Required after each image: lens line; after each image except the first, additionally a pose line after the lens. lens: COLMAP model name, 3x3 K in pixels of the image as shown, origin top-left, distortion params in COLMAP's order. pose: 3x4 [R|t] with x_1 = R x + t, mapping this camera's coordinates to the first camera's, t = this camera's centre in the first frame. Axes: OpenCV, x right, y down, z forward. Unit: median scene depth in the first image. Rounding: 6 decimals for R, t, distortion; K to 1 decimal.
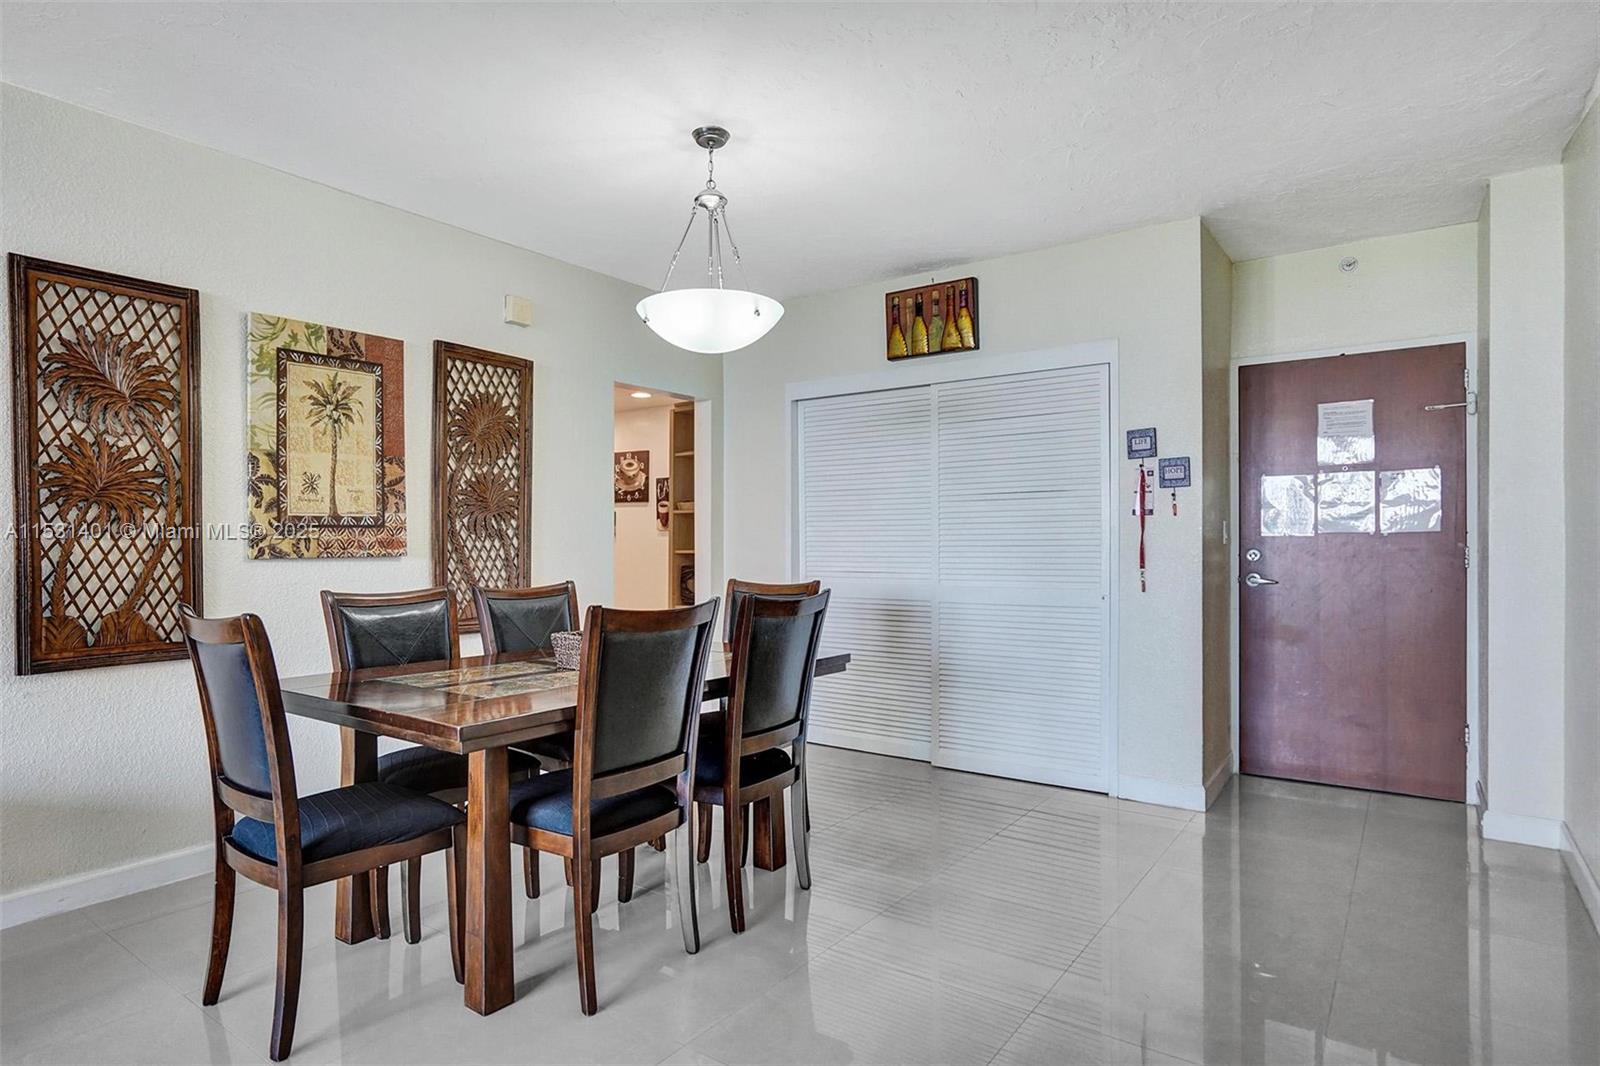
lens RADIAL K [[868.5, 0, 794.8], [0, 868.5, 541.6], [0, 0, 1]] dist [-0.005639, 0.000574]
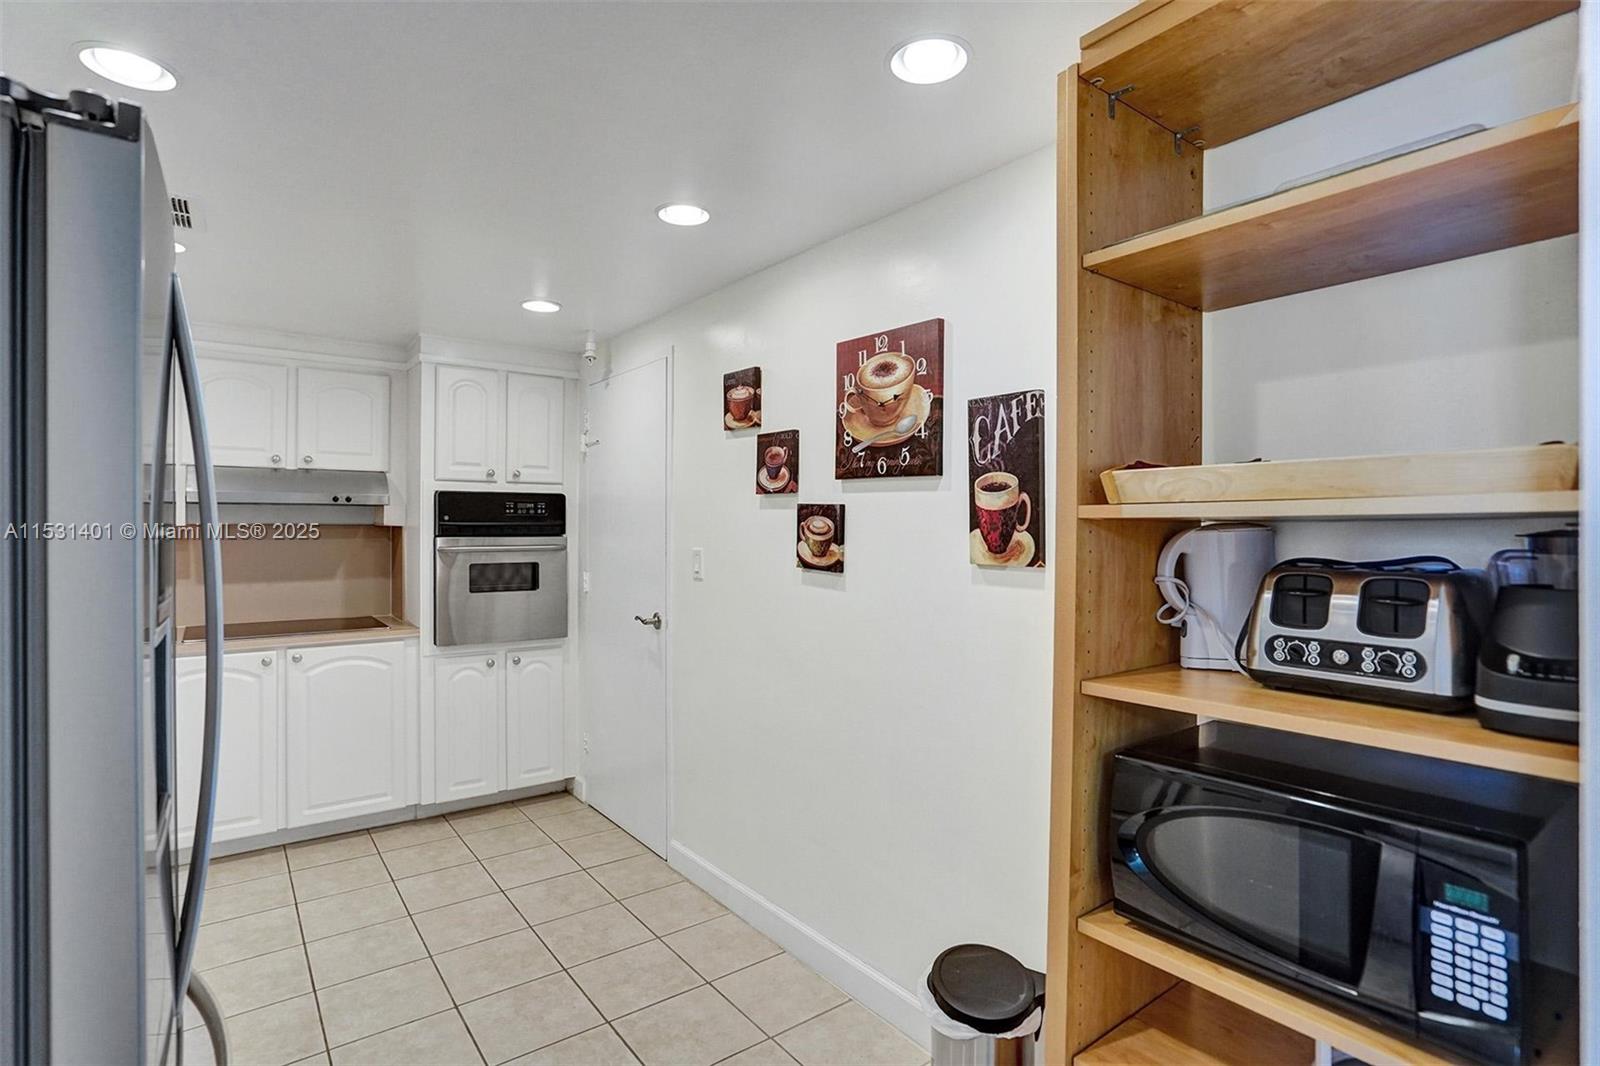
lens RADIAL K [[772.9, 0, 791.9], [0, 772.9, 525.0], [0, 0, 1]] dist [0.000692, 0.000195]
pose [[0.954571, 0.007112, -0.297898, -0.253894], [-0.004333, 0.999941, 0.009988, -0.056112], [0.297951, -0.008243, 0.954546, 1.324583]]
